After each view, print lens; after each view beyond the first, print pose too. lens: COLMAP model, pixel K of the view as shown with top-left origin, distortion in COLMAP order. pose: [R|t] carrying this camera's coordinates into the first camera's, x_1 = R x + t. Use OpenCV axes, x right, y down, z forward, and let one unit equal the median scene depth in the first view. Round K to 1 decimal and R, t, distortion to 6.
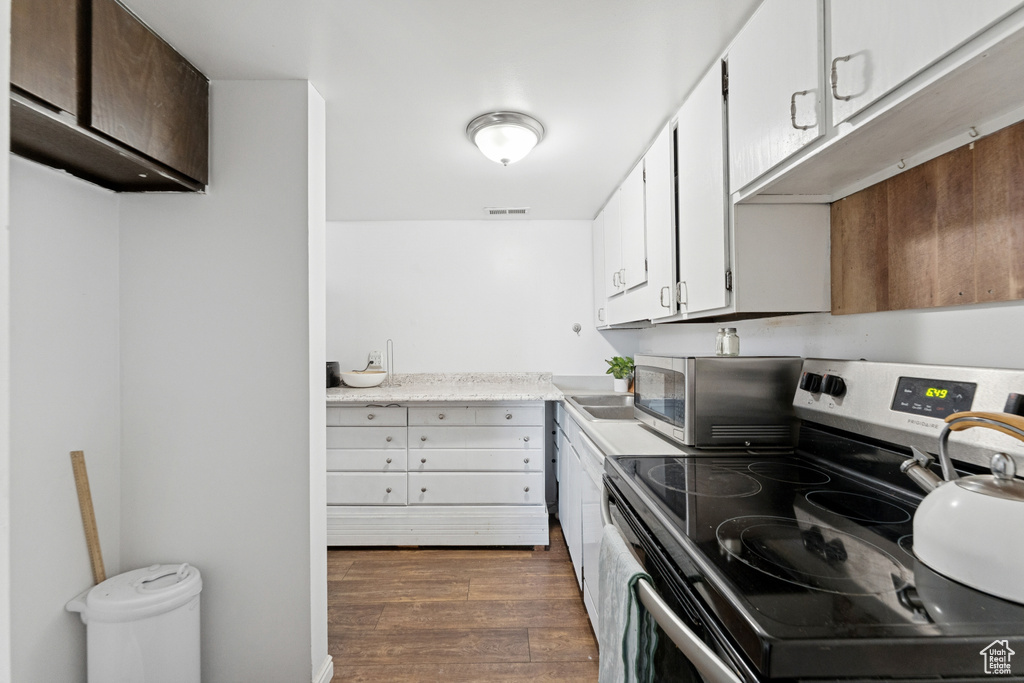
lens RADIAL K [[411.2, 0, 511.7], [0, 411.2, 339.5], [0, 0, 1]] dist [0.000889, -0.000490]
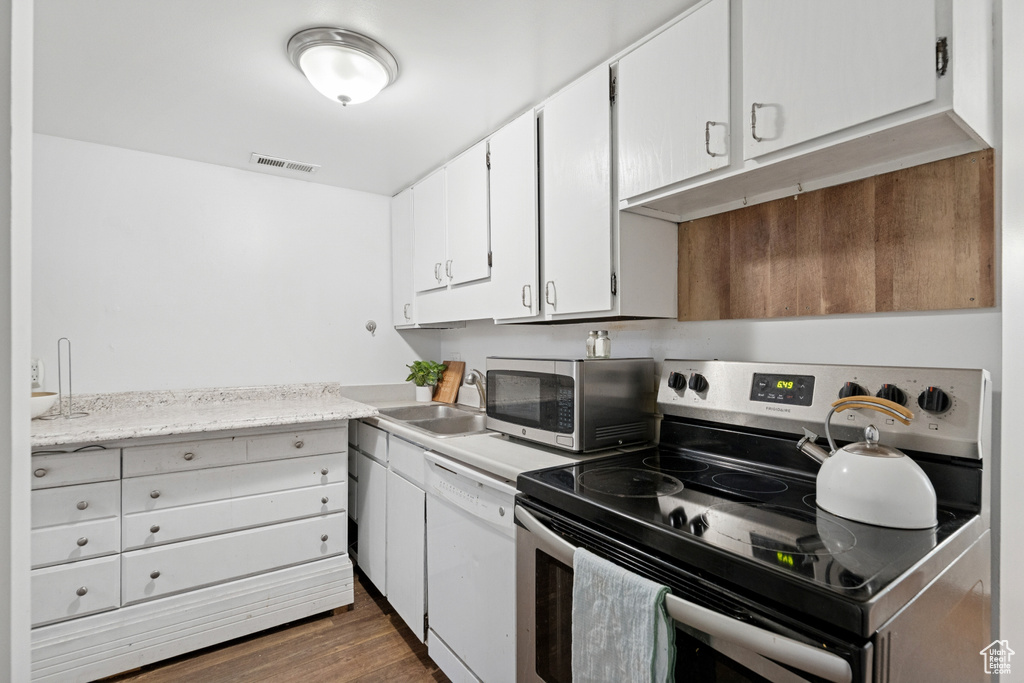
lens RADIAL K [[476.0, 0, 507.1], [0, 476.0, 342.4], [0, 0, 1]] dist [0.001878, -0.000421]
pose [[0.827802, 0.005716, 0.560991, -0.268711], [-0.007780, 0.999969, 0.001292, 0.000873], [-0.560966, -0.005434, 0.827821, 0.130453]]
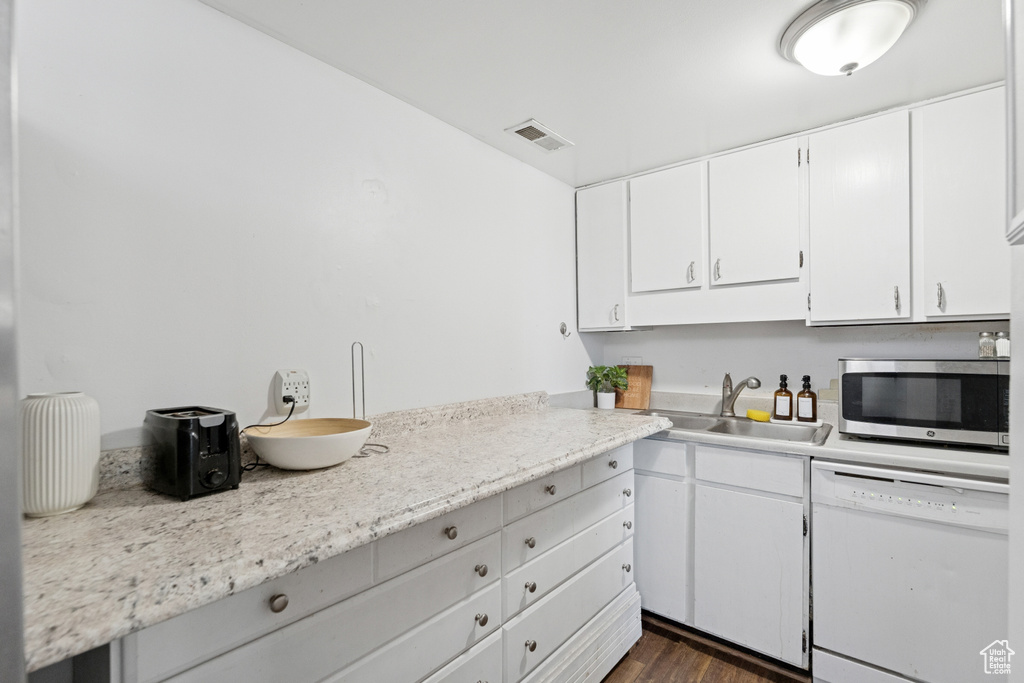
lens RADIAL K [[455.7, 0, 513.5], [0, 455.7, 348.5], [0, 0, 1]] dist [0.011433, -0.000099]
pose [[0.635062, -0.002554, 0.772457, -0.978973], [-0.000763, 0.999992, 0.003934, 0.008709], [-0.772461, -0.003087, 0.635055, 1.007134]]
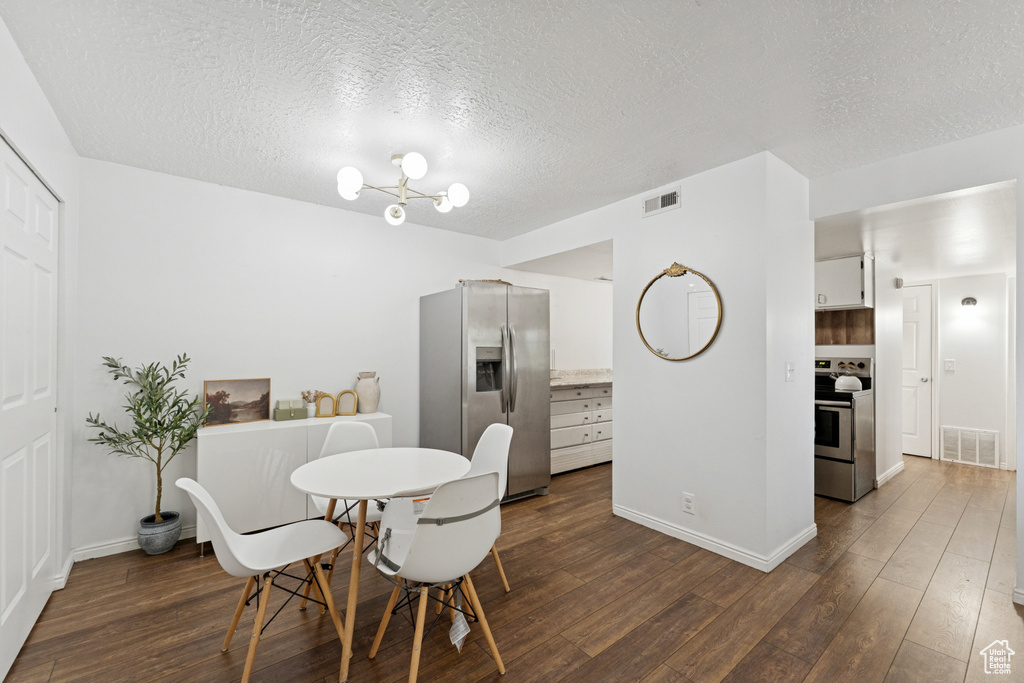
lens RADIAL K [[411.2, 0, 511.2], [0, 411.2, 342.7], [0, 0, 1]] dist [0.000889, -0.000490]
pose [[0.799533, 0.010584, 0.600528, -2.458998], [-0.007036, 0.999941, -0.008256, -0.022586], [-0.600580, 0.002375, 0.799561, -0.345074]]
